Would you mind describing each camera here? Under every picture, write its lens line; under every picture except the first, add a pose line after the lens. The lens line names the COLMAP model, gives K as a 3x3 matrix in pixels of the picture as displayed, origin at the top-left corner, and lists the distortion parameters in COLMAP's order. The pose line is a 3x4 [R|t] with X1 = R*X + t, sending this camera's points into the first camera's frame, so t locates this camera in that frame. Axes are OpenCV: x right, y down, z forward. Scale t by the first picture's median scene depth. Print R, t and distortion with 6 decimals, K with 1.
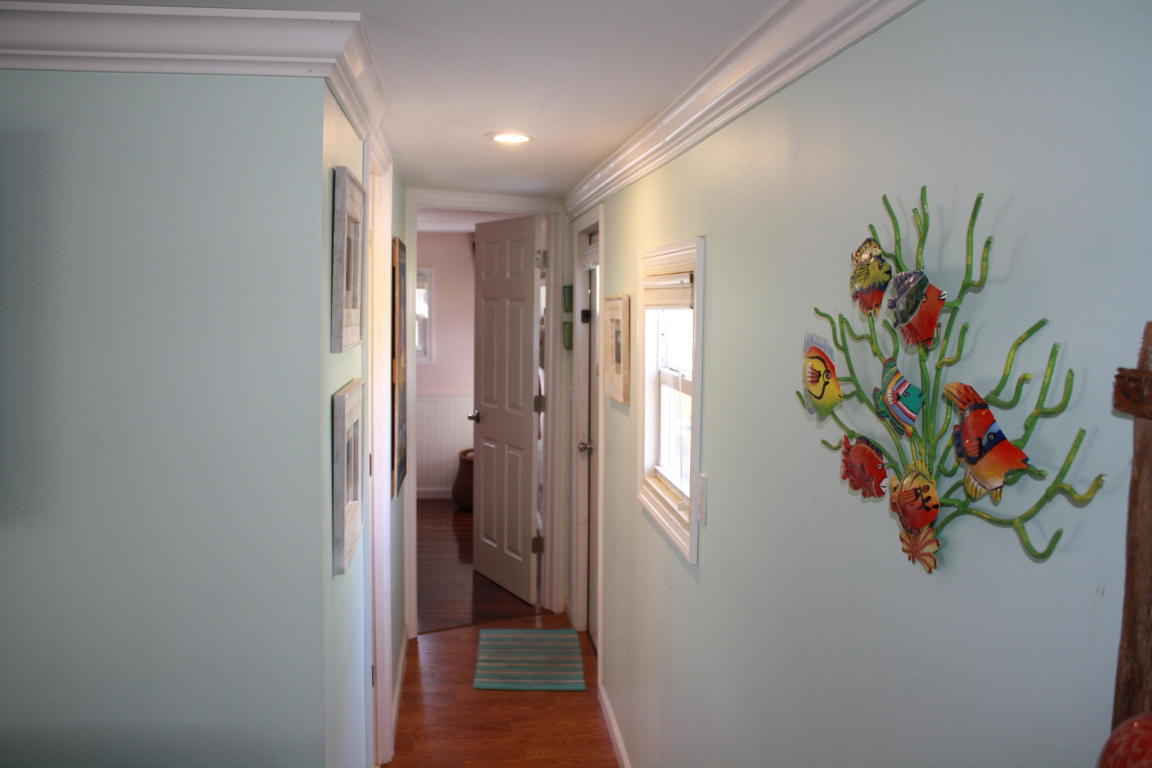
lens RADIAL K [[991.3, 0, 574.5], [0, 991.3, 386.1], [0, 0, 1]] dist [-0.155106, 0.131403]
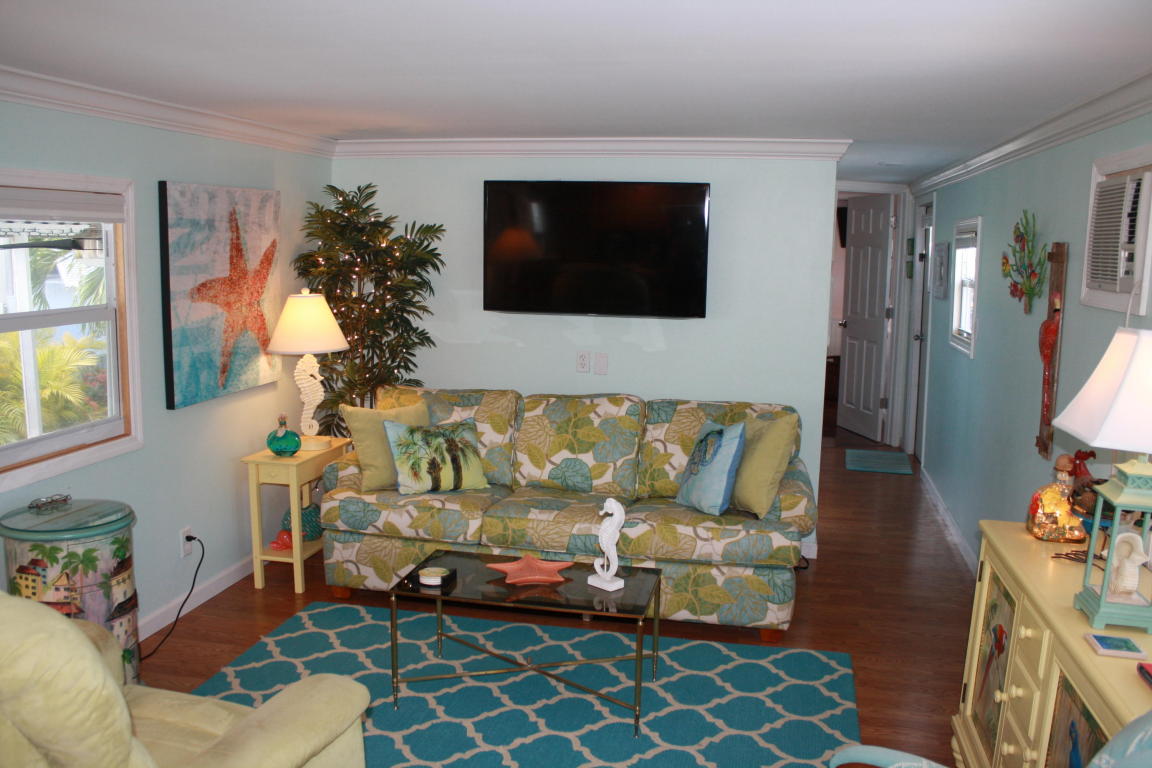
lens RADIAL K [[991.3, 0, 571.4], [0, 991.3, 379.9], [0, 0, 1]] dist [-0.155106, 0.131403]
pose [[0.948677, 0.044228, -0.313140, -0.026496], [-0.032035, 0.998519, 0.043977, 0.077915], [0.314621, -0.031688, 0.948688, -0.694204]]
